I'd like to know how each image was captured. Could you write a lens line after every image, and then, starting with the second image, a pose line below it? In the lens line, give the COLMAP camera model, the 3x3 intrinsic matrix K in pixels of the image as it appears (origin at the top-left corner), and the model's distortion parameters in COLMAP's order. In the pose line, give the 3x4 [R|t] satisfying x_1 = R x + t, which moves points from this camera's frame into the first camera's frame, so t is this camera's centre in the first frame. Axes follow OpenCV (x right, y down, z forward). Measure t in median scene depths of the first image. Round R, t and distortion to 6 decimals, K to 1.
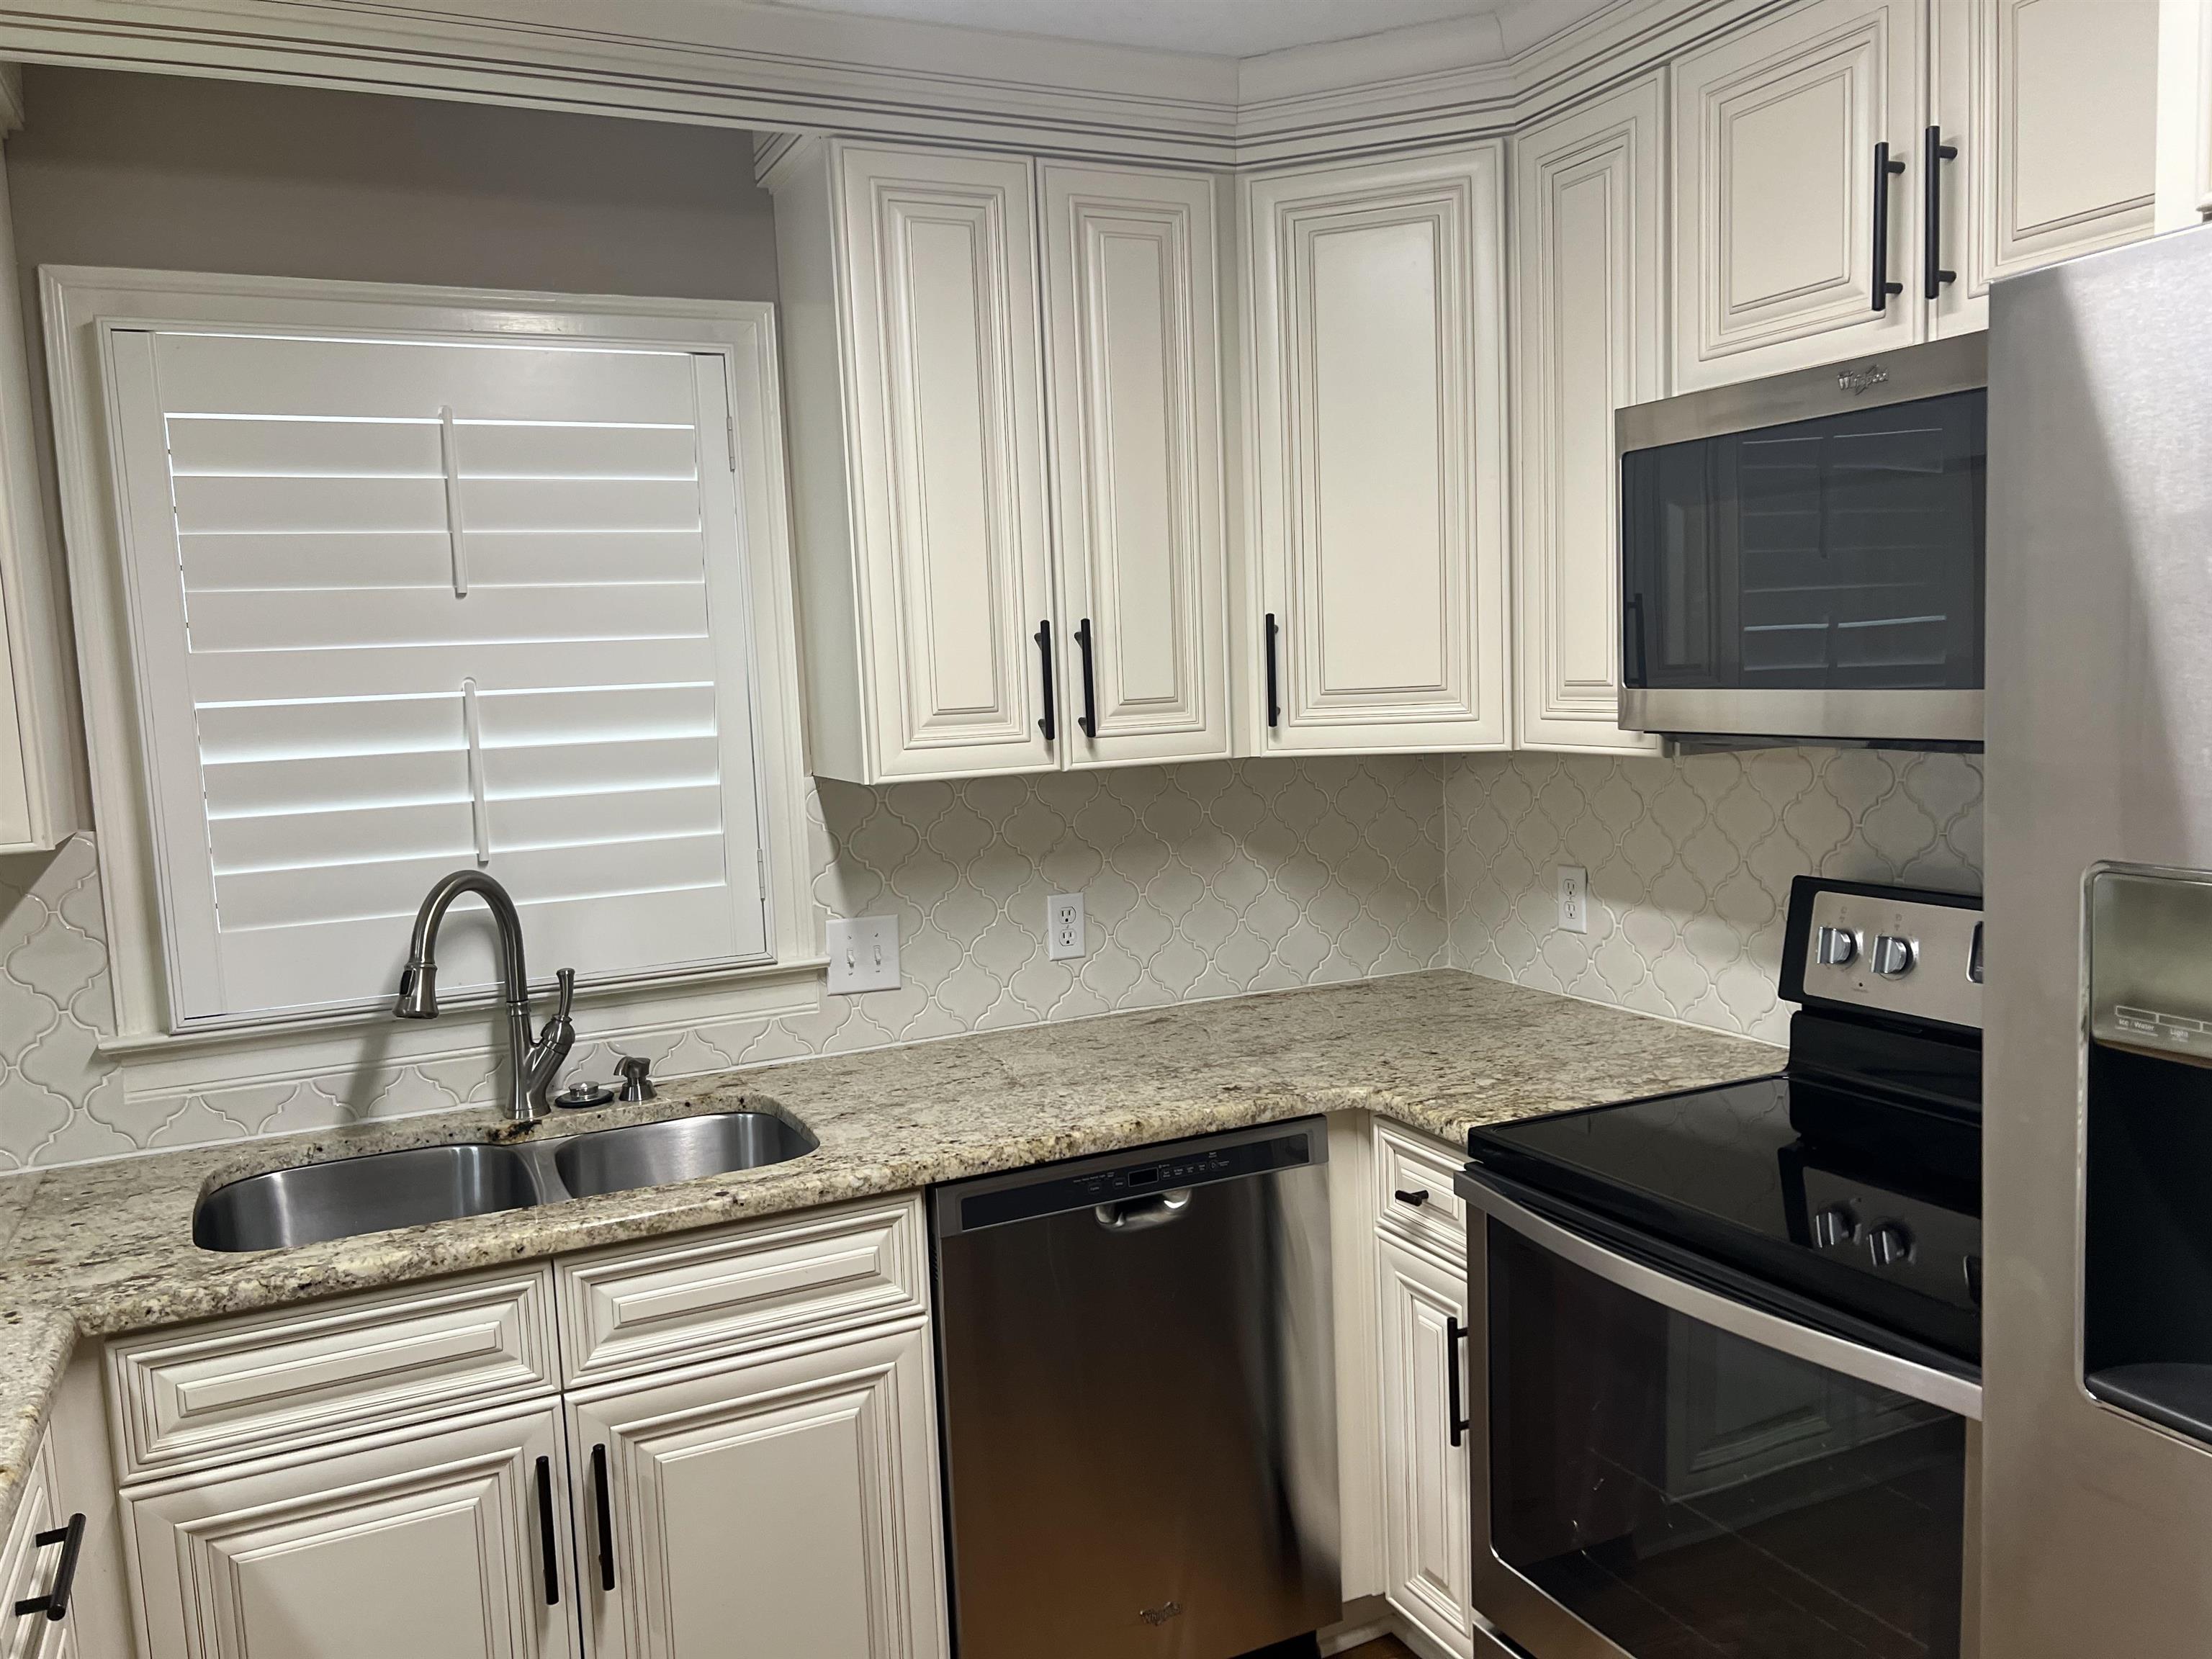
lens RADIAL K [[1670.5, 0, 1089.2], [0, 1670.5, 836.0], [0, 0, 1]] dist [0.066449, -0.072138]
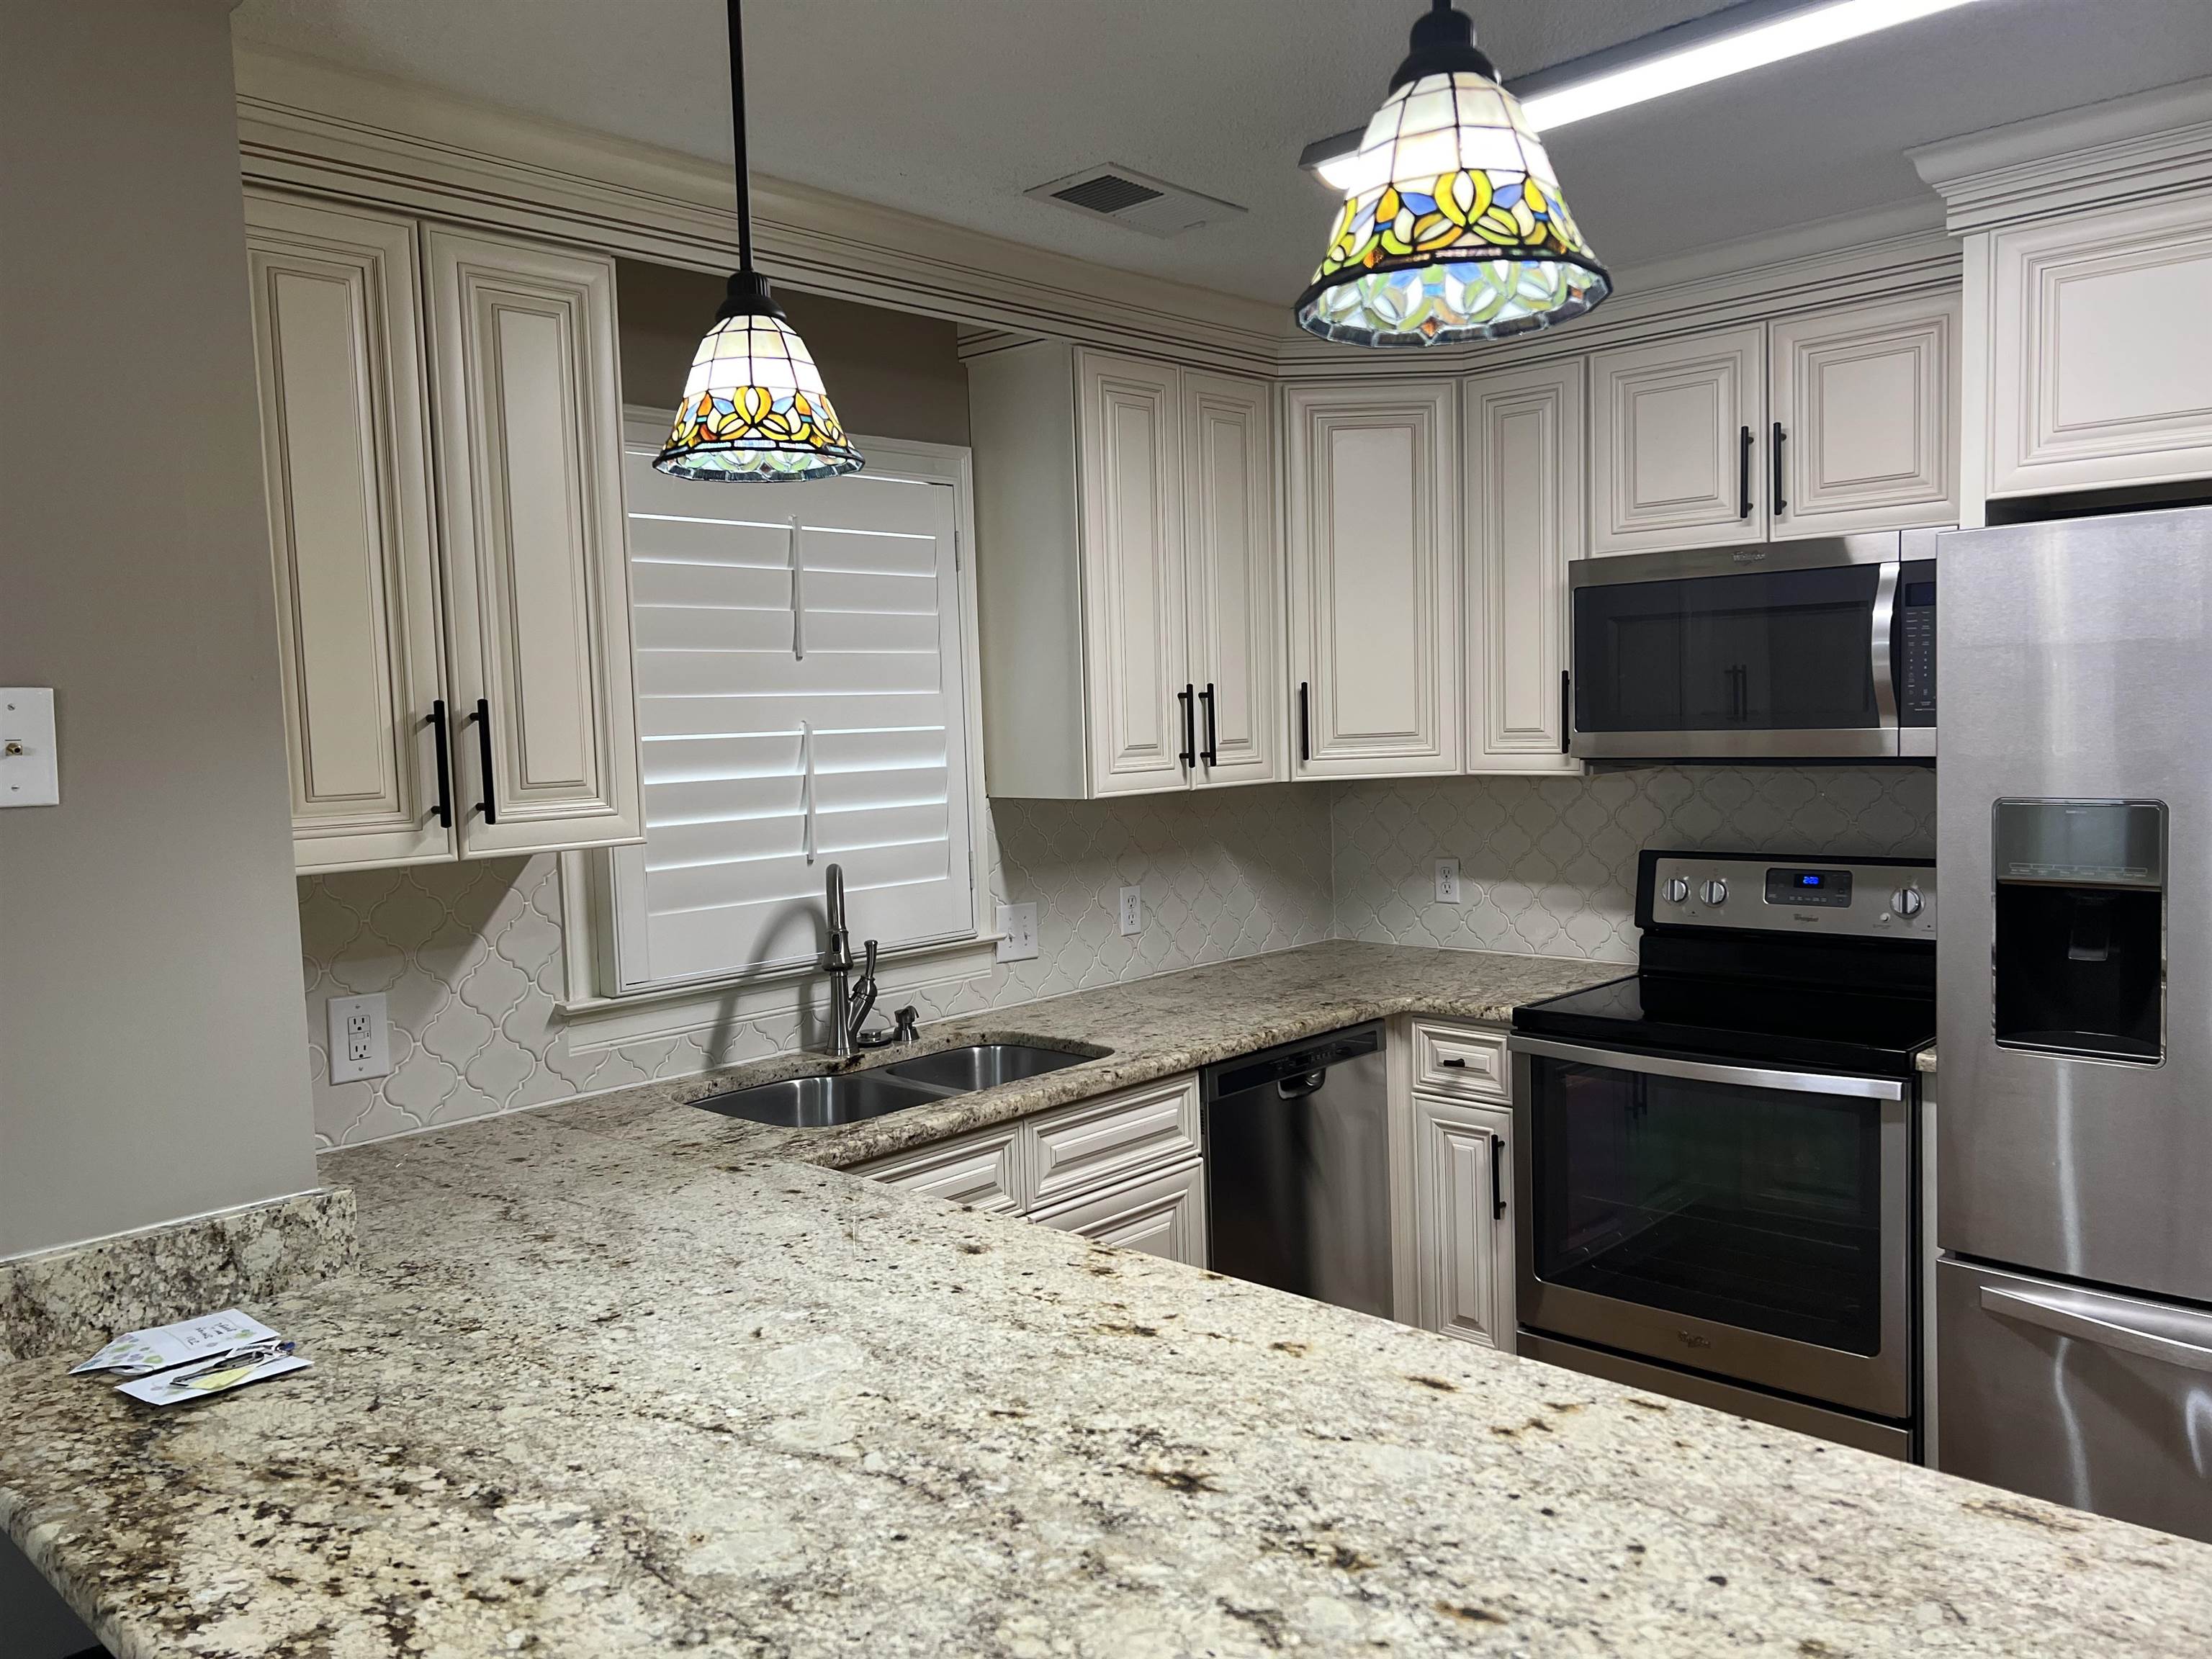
lens RADIAL K [[1670.5, 0, 1104.0], [0, 1670.5, 834.8], [0, 0, 1]] dist [0.066449, -0.072138]
pose [[0.929905, -0.015892, 0.367455, -0.659552], [0.032367, 0.998726, -0.038714, 0.055848], [-0.366372, 0.047894, 0.929235, -0.309736]]
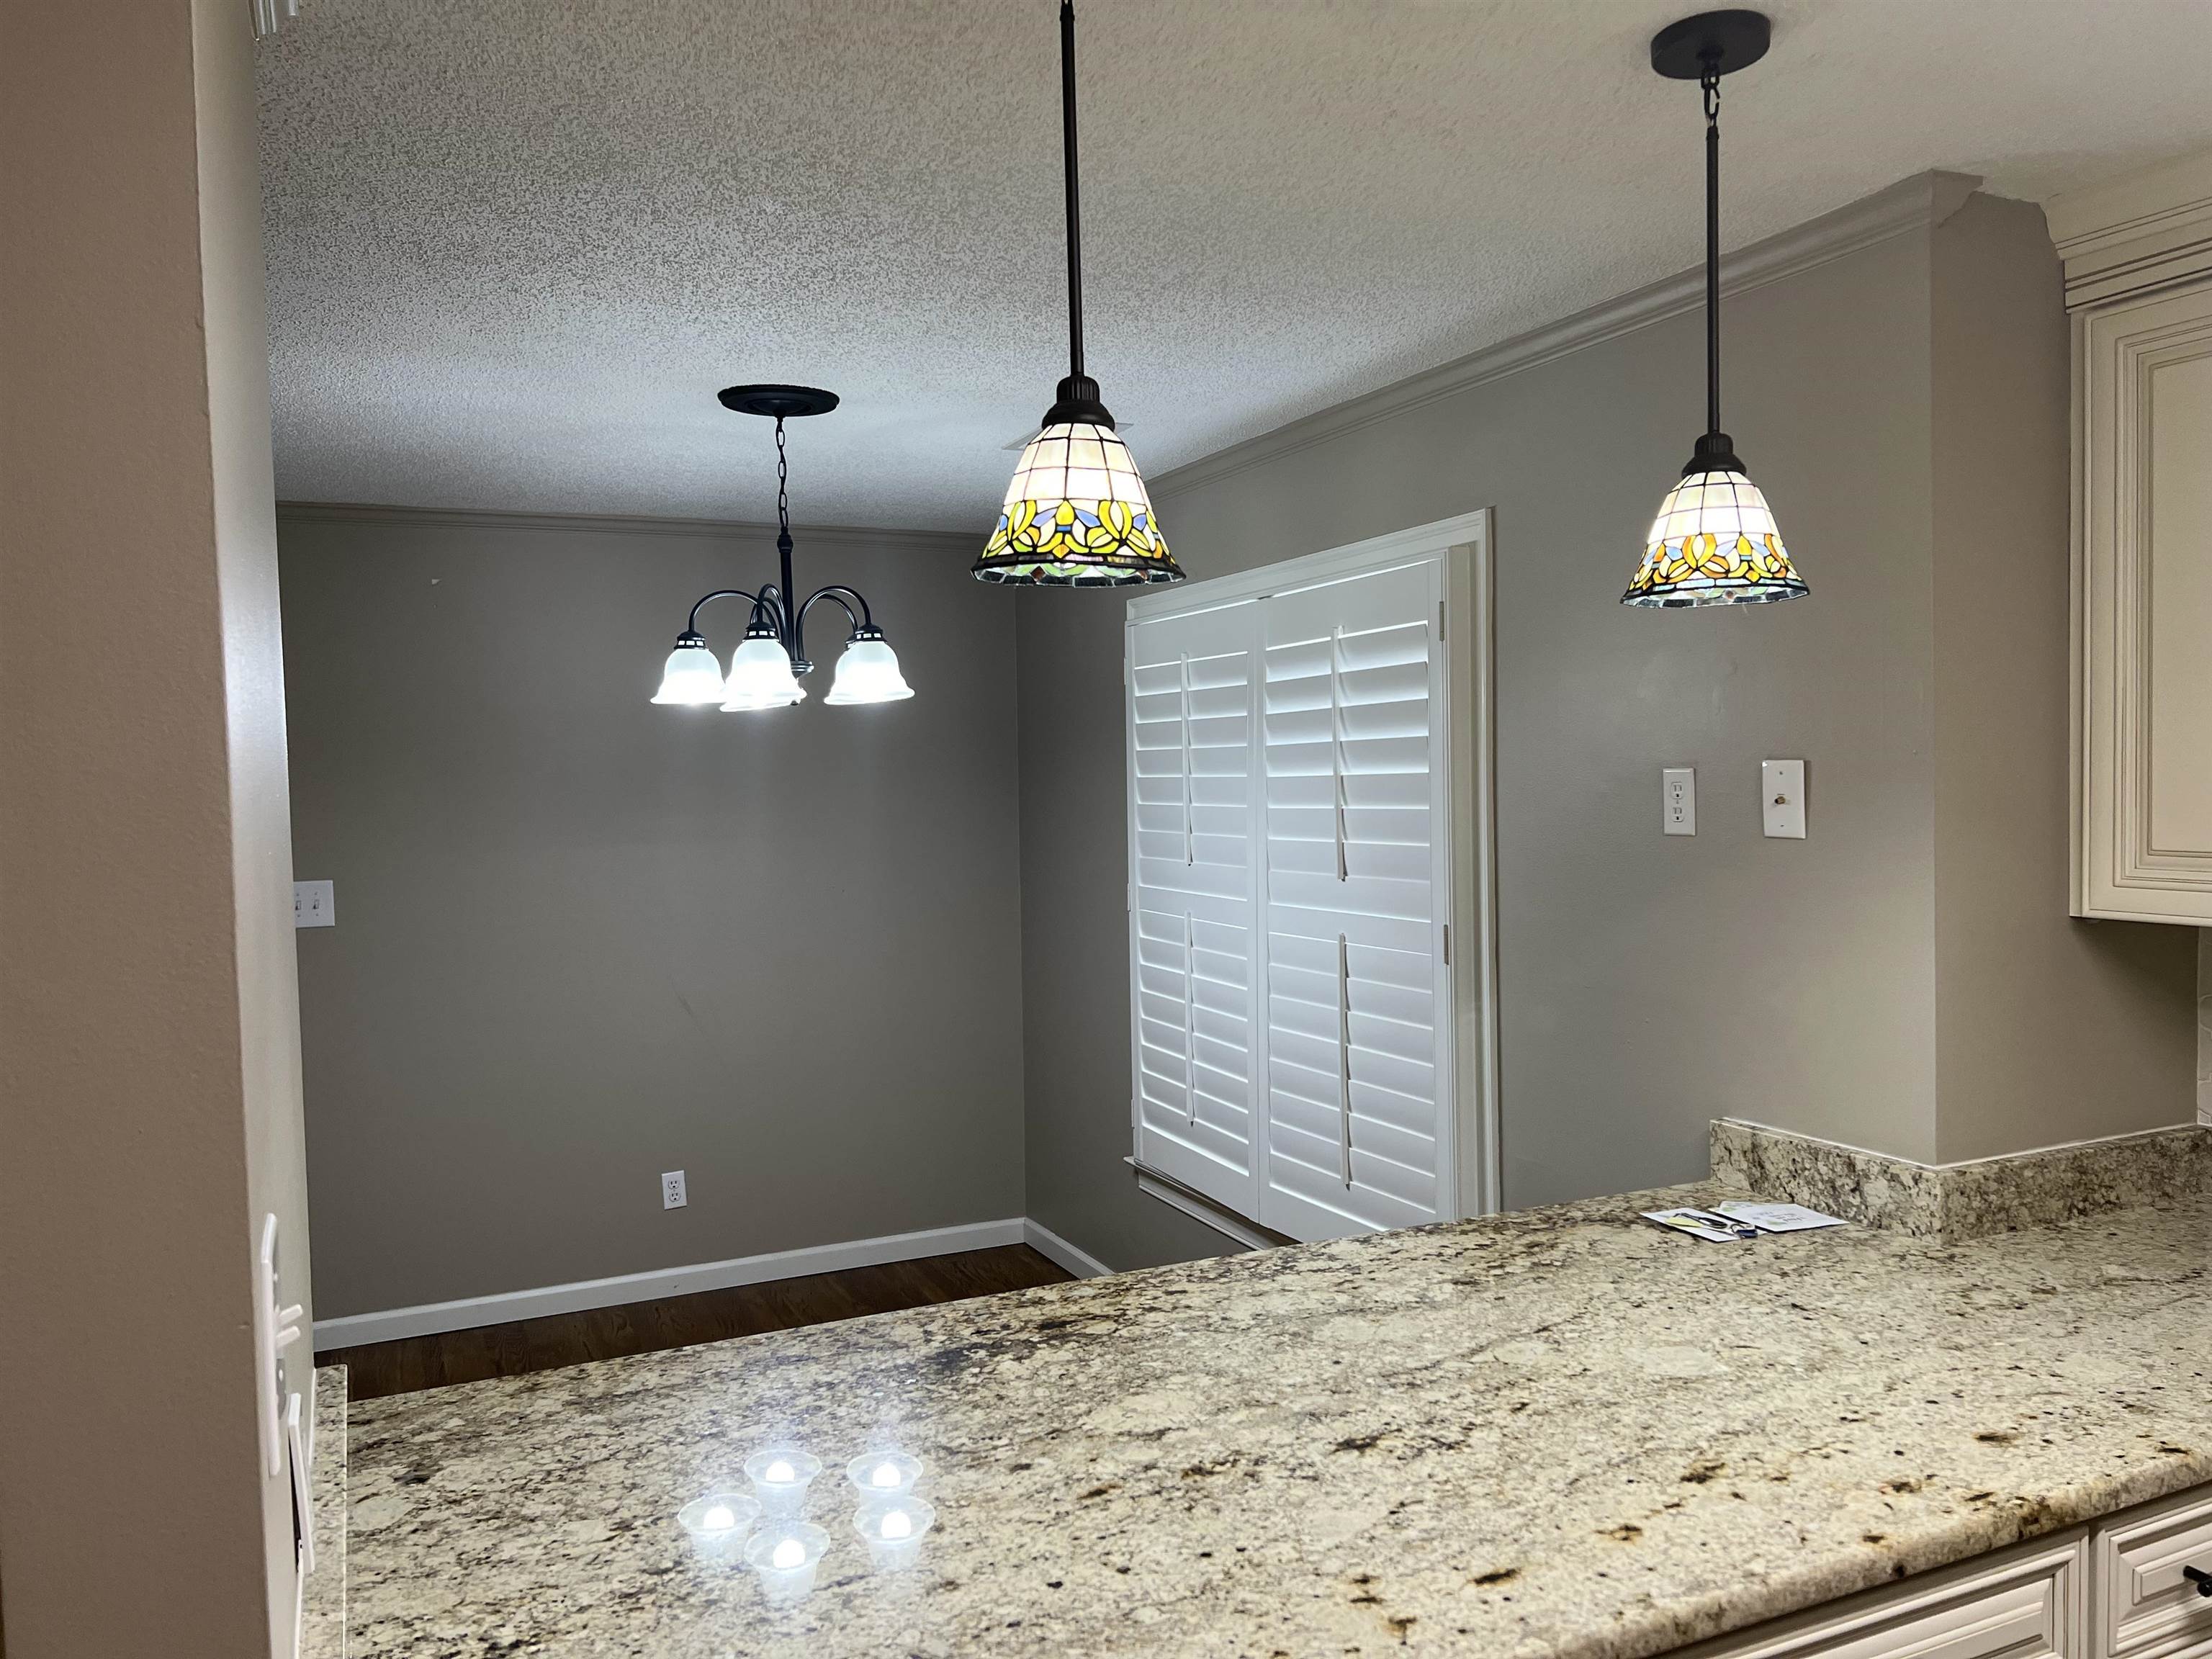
lens RADIAL K [[1670.5, 0, 1111.8], [0, 1670.5, 826.1], [0, 0, 1]] dist [0.066449, -0.072138]
pose [[-0.000421, 0.077102, -0.997023, 0.321081], [-0.082405, 0.993630, 0.076875, -0.060367], [0.996599, 0.082192, 0.005935, 0.116464]]
